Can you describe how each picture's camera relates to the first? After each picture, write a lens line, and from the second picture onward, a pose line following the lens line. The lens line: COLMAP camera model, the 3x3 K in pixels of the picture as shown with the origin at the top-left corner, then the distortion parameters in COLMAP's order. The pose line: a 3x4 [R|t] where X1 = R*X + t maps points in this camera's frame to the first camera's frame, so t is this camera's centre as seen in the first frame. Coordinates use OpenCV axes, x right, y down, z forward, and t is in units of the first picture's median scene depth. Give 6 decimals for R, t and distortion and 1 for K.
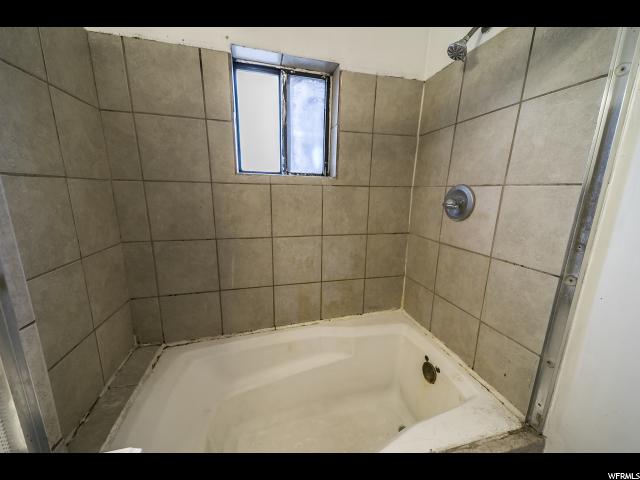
lens RADIAL K [[242.6, 0, 315.4], [0, 242.6, 239.0], [0, 0, 1]] dist [0.020895, -0.000344]
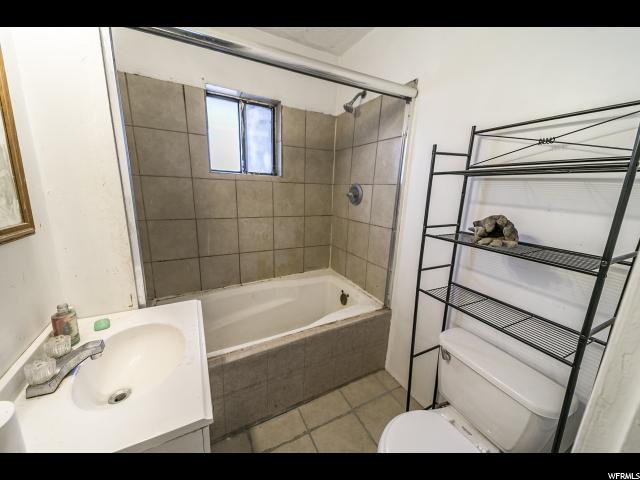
lens RADIAL K [[242.6, 0, 323.0], [0, 242.6, 240.5], [0, 0, 1]] dist [0.020895, -0.000344]
pose [[0.966648, -0.038045, 0.253266, -0.062612], [0.033267, 0.999179, 0.023123, 0.111078], [-0.253938, -0.013927, 0.967120, -0.511238]]
